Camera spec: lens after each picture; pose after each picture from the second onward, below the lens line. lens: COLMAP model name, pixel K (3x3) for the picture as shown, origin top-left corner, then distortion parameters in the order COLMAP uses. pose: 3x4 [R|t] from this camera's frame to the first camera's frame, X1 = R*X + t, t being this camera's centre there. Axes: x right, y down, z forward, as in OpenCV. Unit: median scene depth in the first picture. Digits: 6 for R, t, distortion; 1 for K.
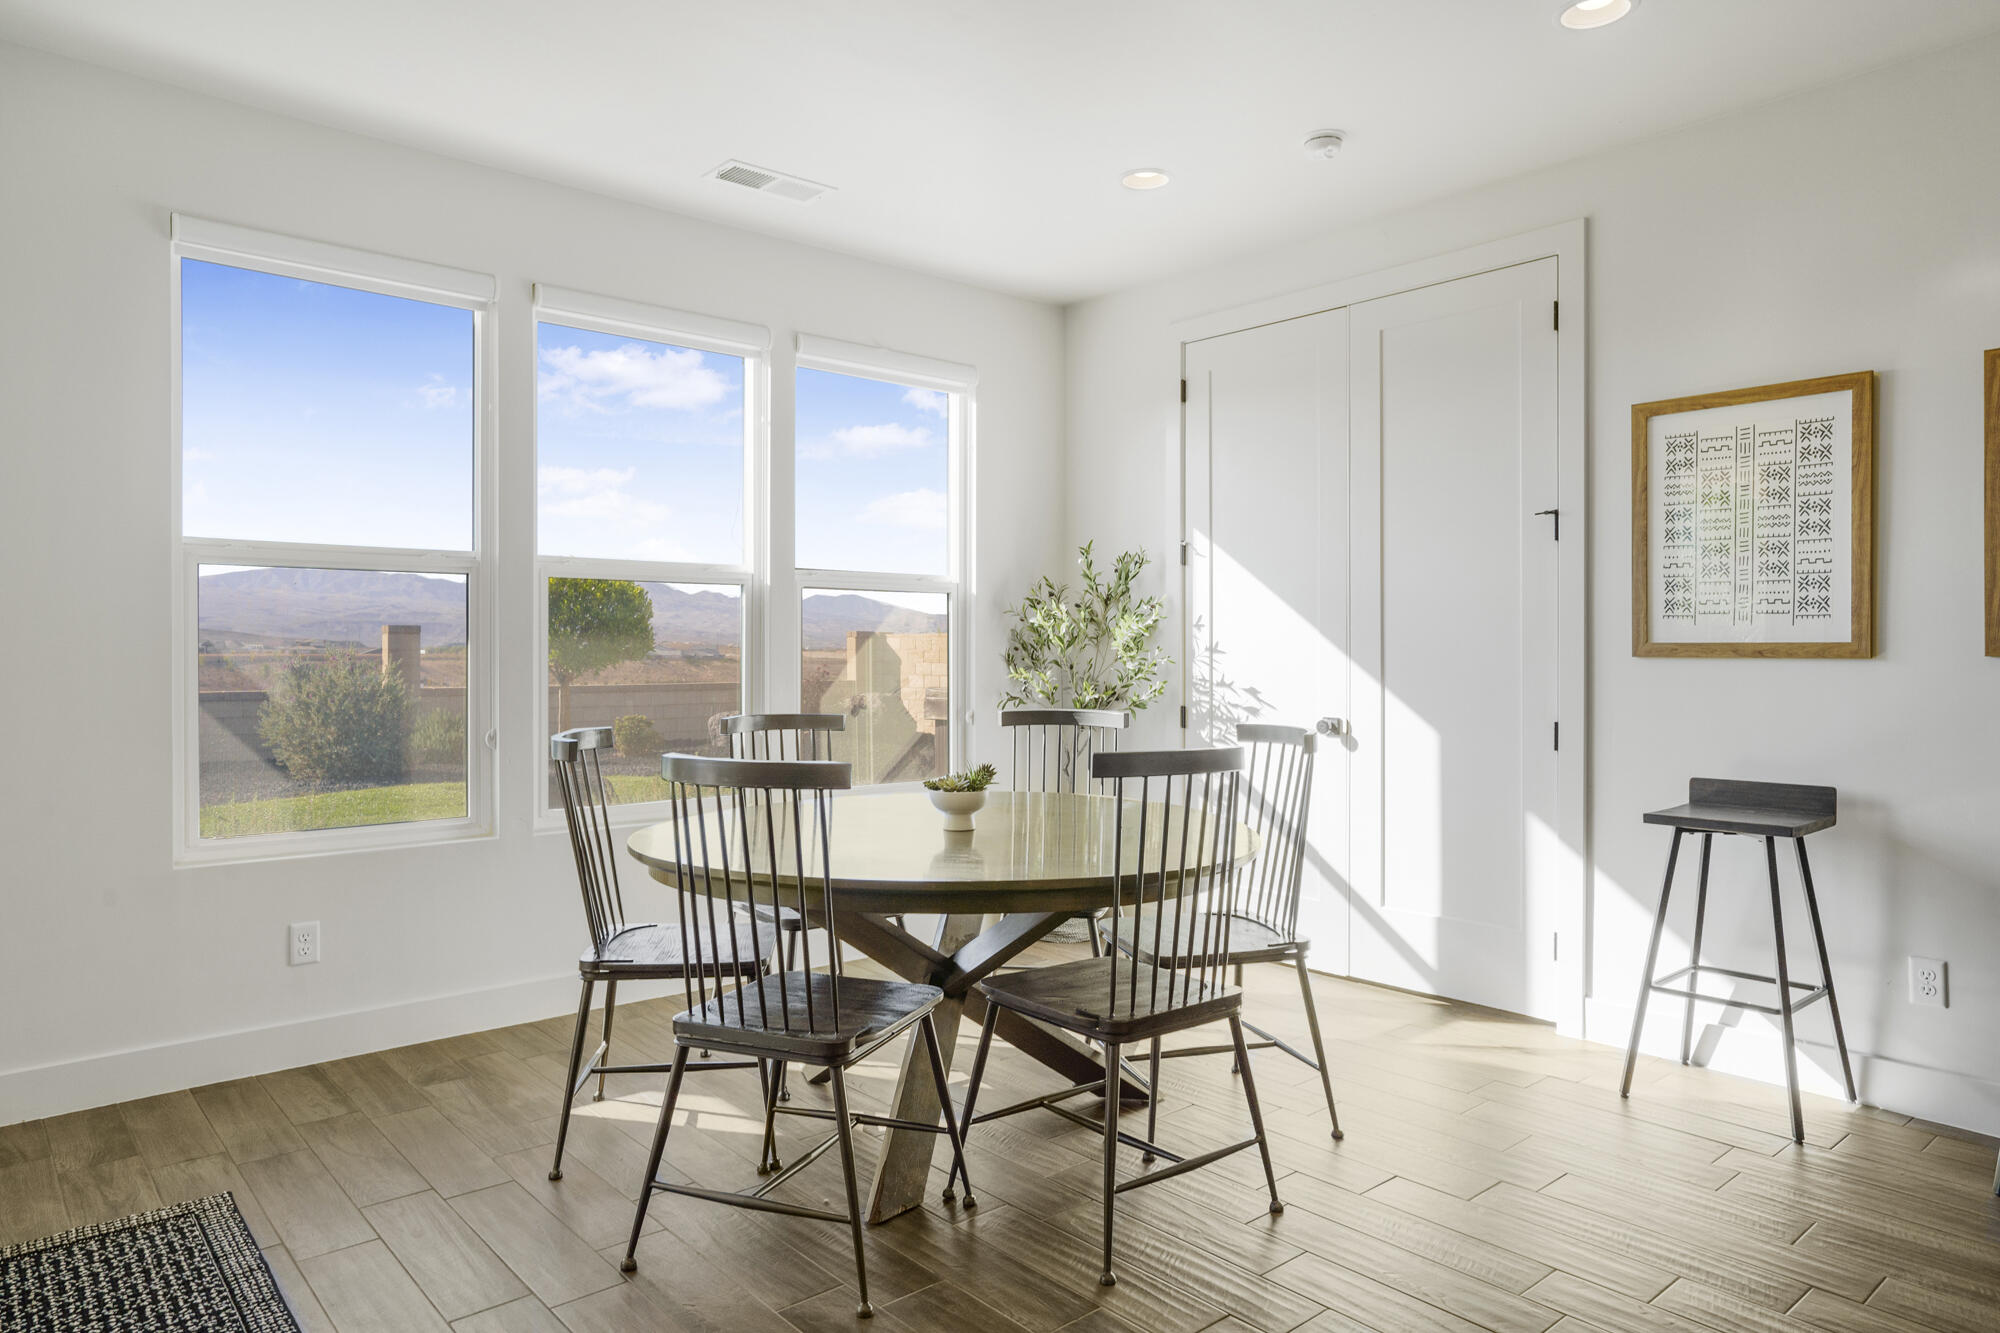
lens RADIAL K [[1245.5, 0, 1016.4], [0, 1245.5, 649.5], [0, 0, 1]] dist [-0.004557, 0.002529]
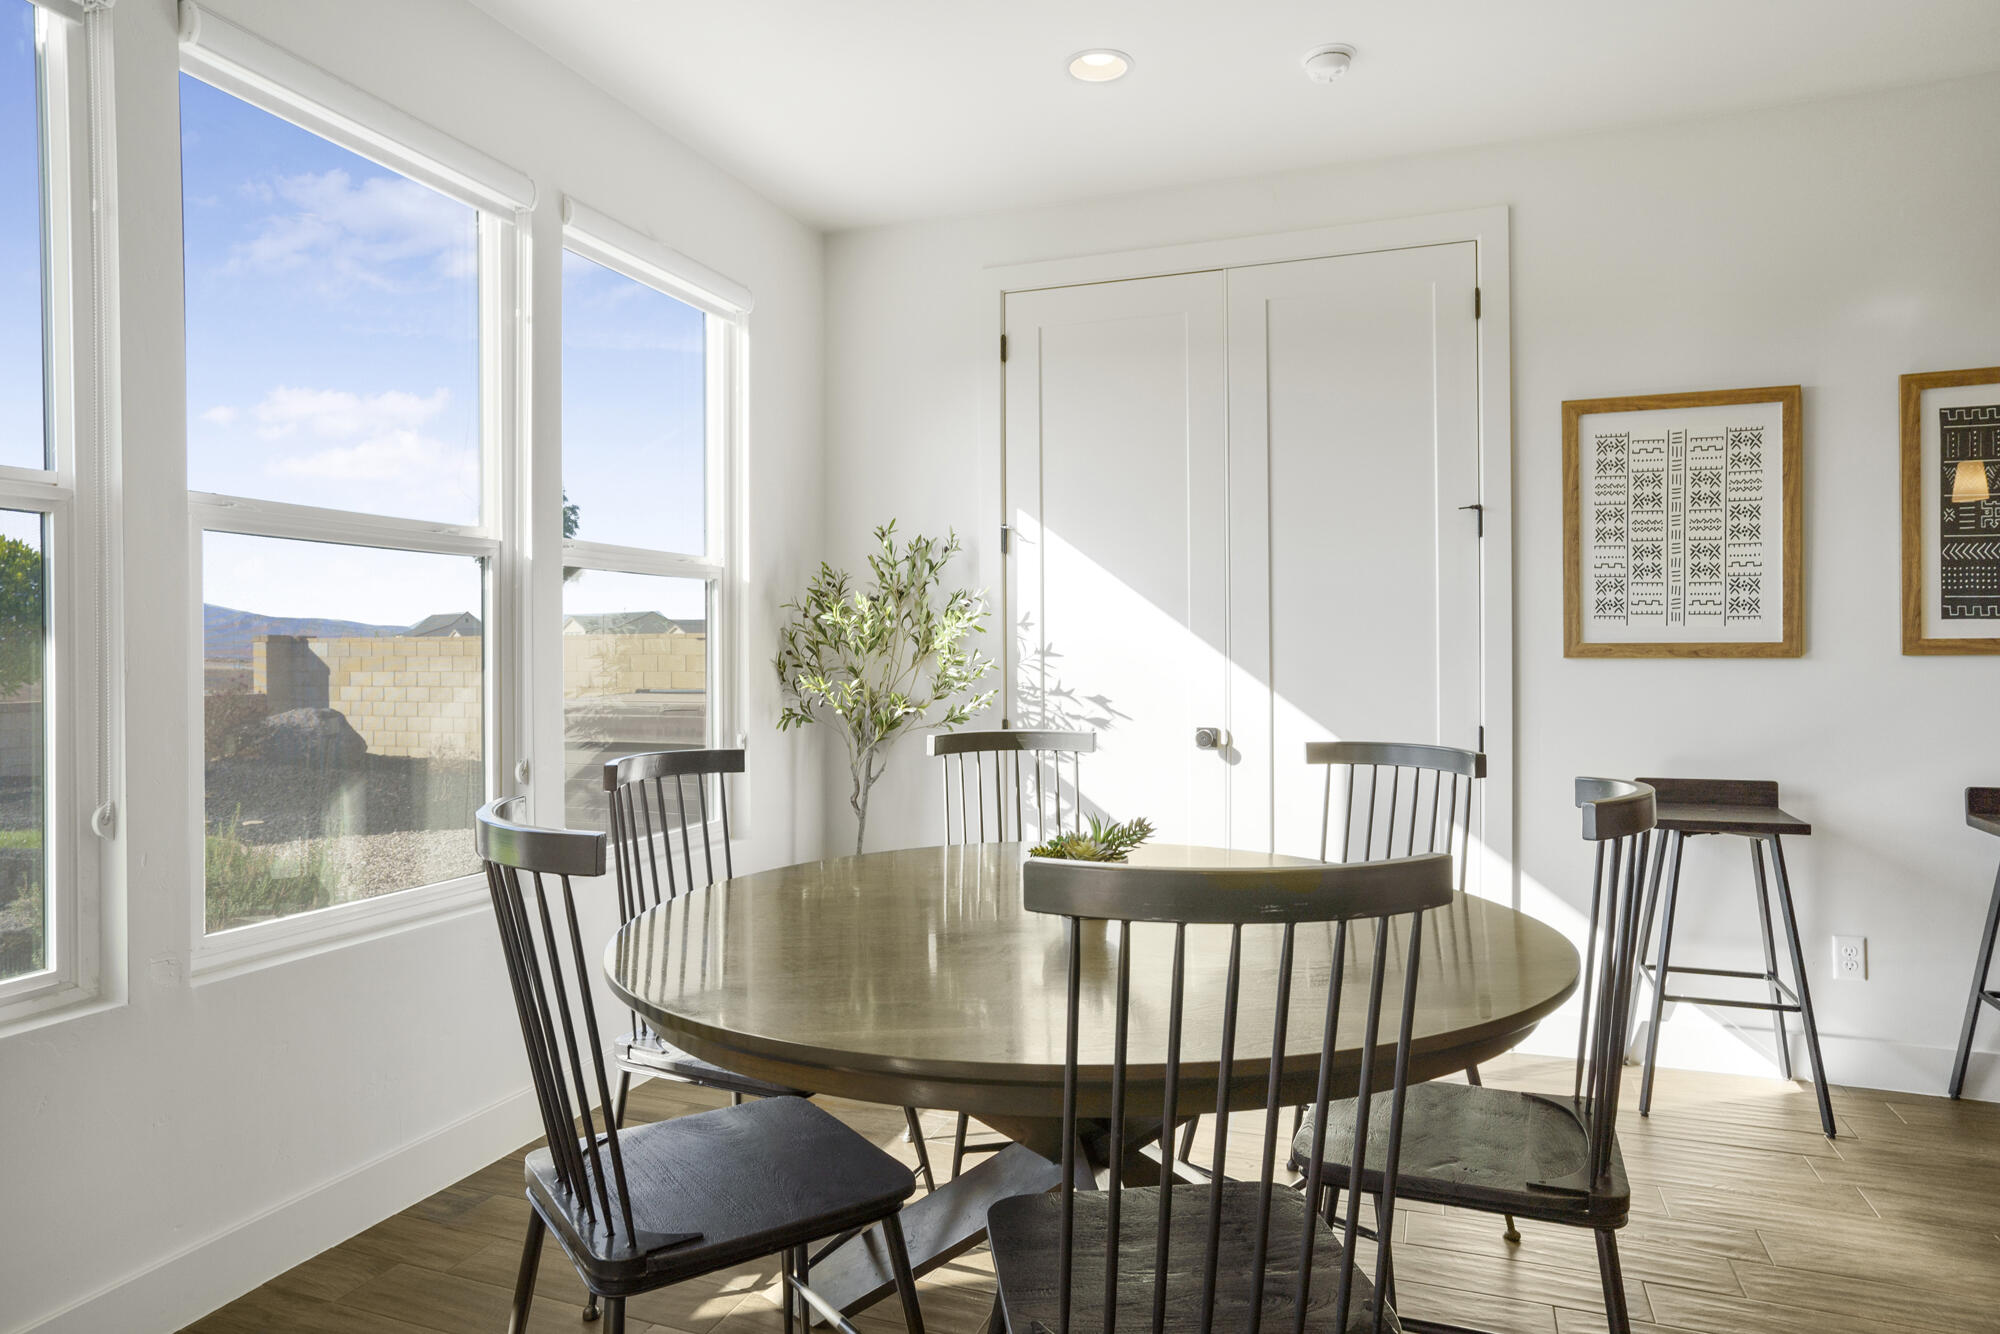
lens RADIAL K [[1180.6, 0, 1004.6], [0, 1180.6, 658.5], [0, 0, 1]] dist [-0.043485, 0.035430]
pose [[0.881096, -0.004883, 0.472913, -0.343620], [0.003667, 0.999987, 0.003493, 0.001935], [-0.472924, -0.001344, 0.881102, 0.407547]]
